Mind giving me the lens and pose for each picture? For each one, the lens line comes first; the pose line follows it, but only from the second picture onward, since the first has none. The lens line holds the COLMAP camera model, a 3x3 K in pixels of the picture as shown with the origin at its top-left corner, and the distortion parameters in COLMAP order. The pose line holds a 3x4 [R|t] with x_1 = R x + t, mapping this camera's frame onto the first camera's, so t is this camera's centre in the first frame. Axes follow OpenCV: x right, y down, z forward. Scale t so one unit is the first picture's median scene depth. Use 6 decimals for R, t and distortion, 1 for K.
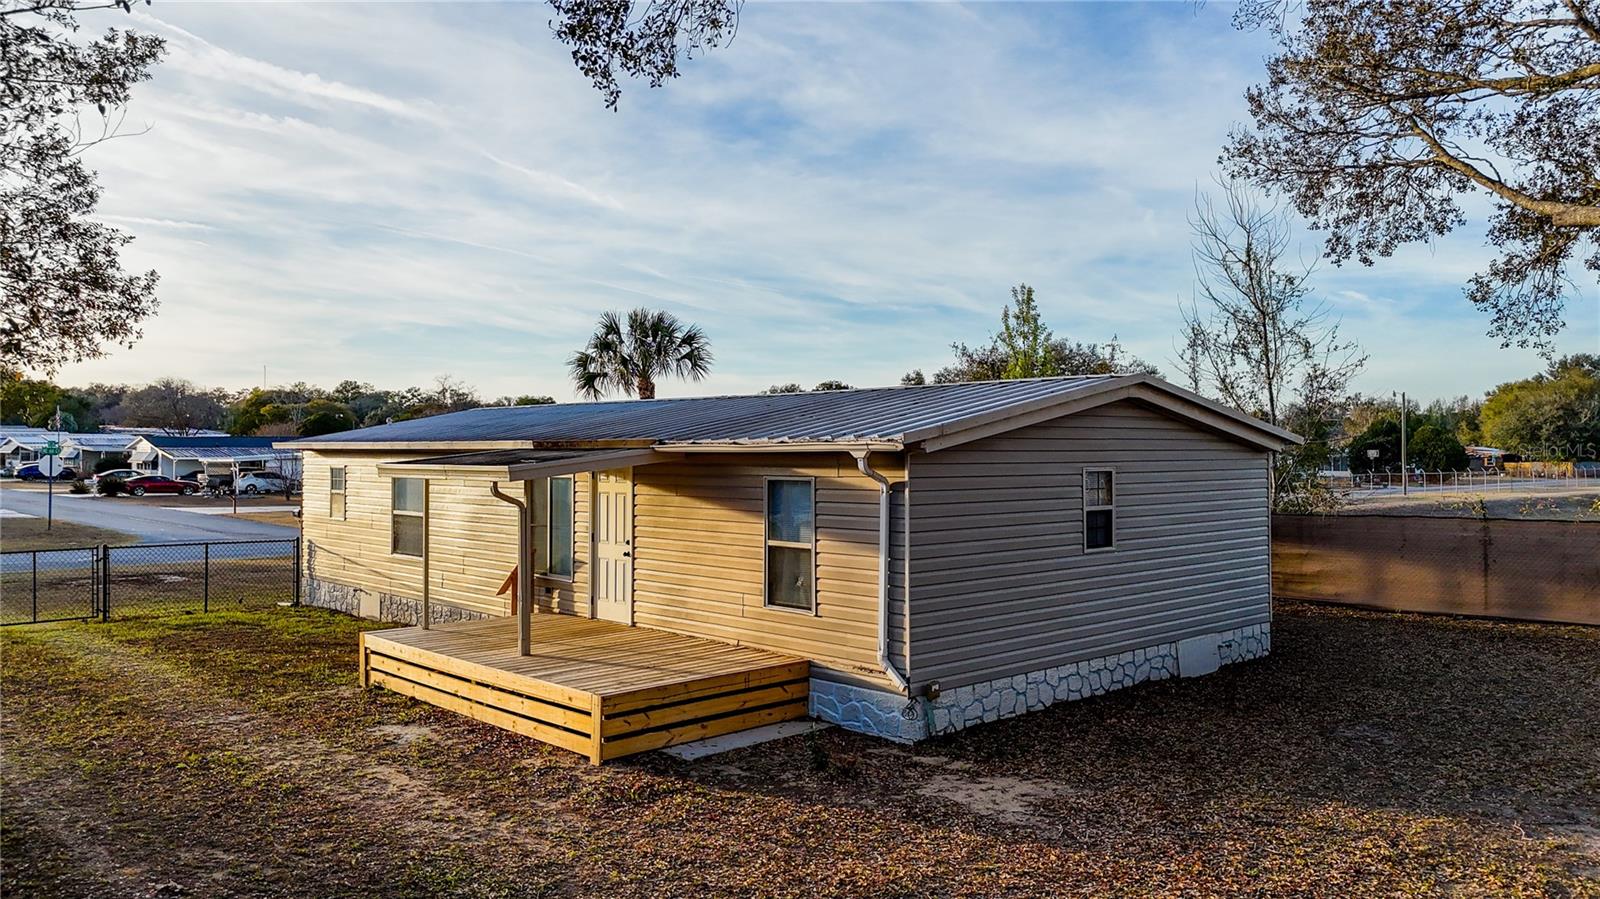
lens RADIAL K [[1188.4, 0, 799.4], [0, 1188.4, 441.7], [0, 0, 1]] dist [0.075701, -0.066088]
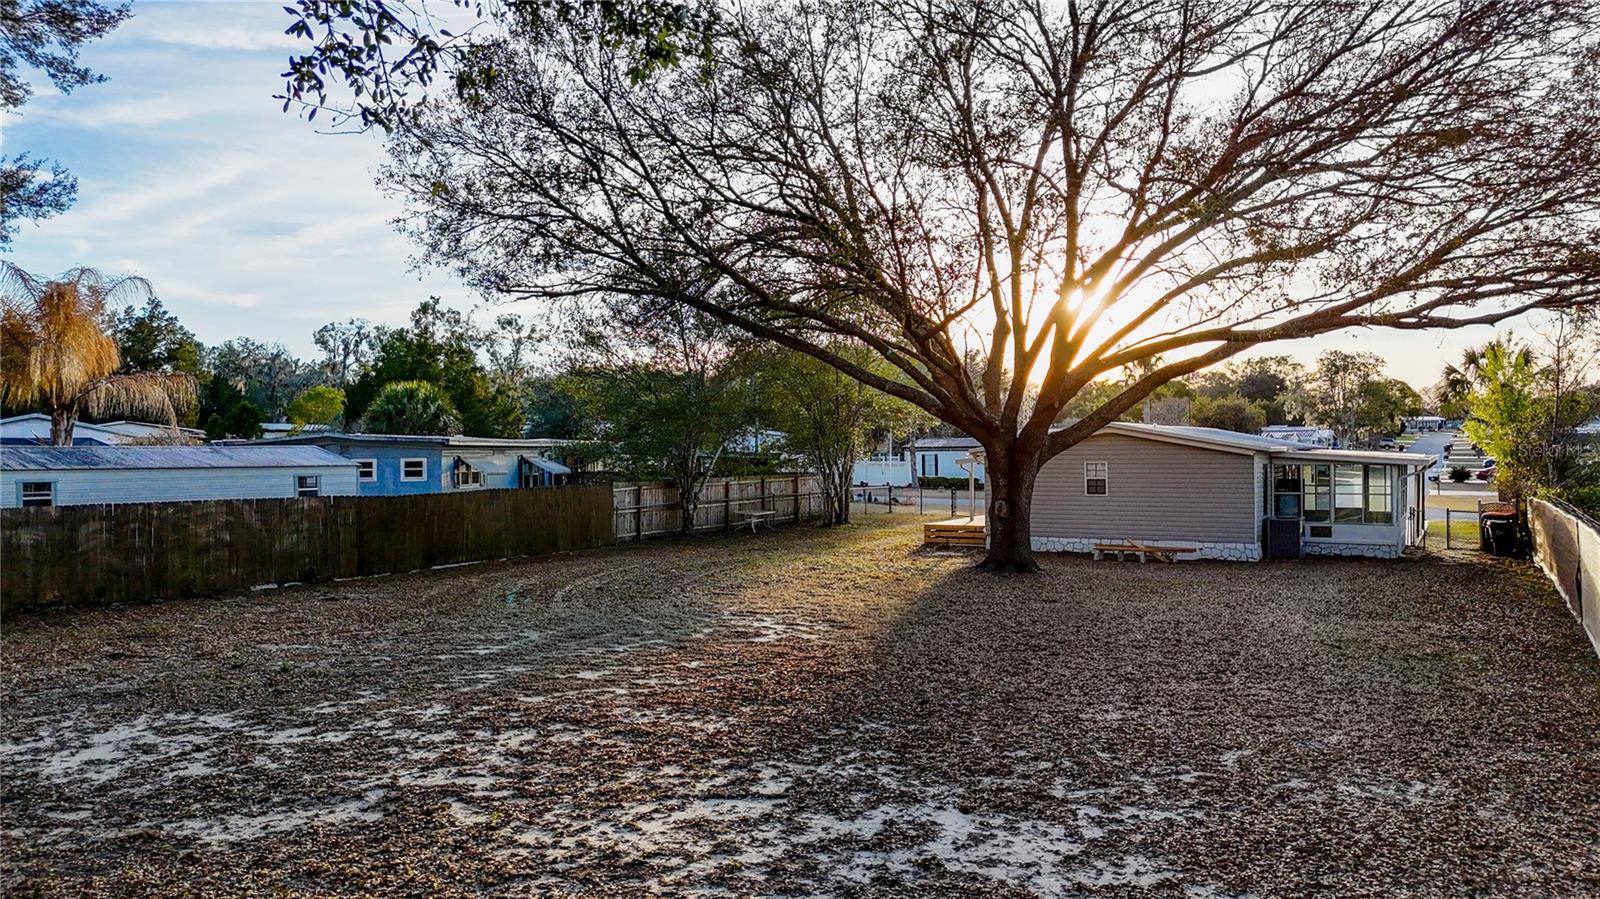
lens RADIAL K [[1188.4, 0, 802.3], [0, 1188.4, 456.9], [0, 0, 1]] dist [0.075701, -0.066088]
pose [[0.311016, 0.006555, -0.950382, 2.310214], [0.011899, 0.999871, 0.010790, -0.021193], [0.950330, -0.014664, 0.310898, -0.326092]]
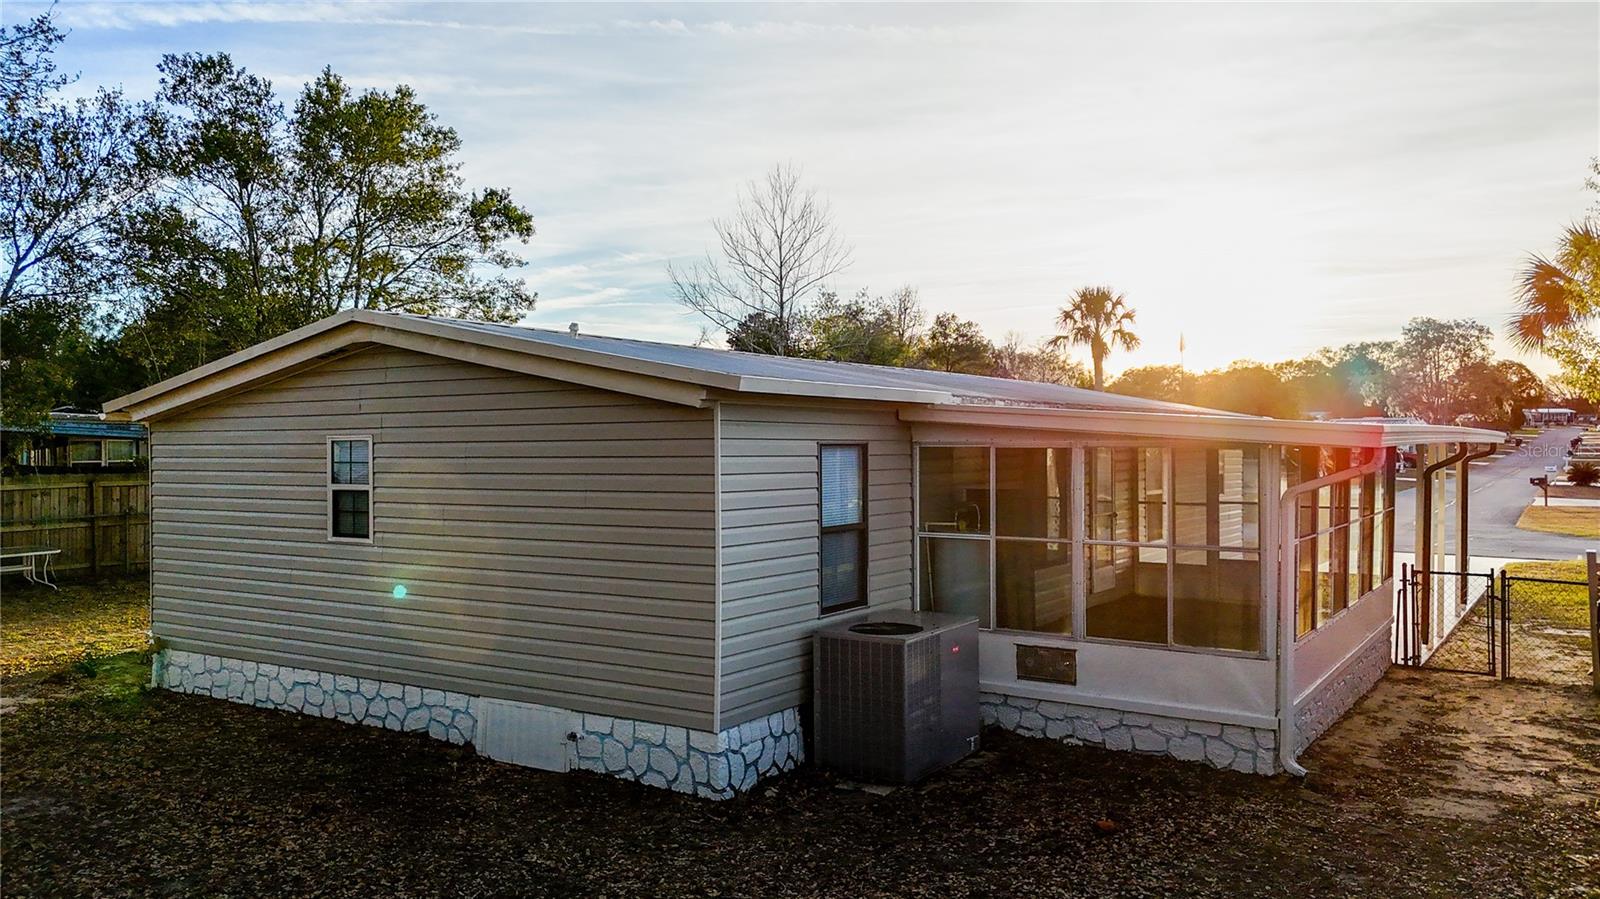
lens RADIAL K [[1188.4, 0, 805.0], [0, 1188.4, 446.3], [0, 0, 1]] dist [0.075701, -0.066088]
pose [[0.234713, 0.002111, -0.972063, 1.051423], [0.009595, 0.999944, 0.004488, 0.026803], [0.972017, -0.010380, 0.234679, 1.065387]]
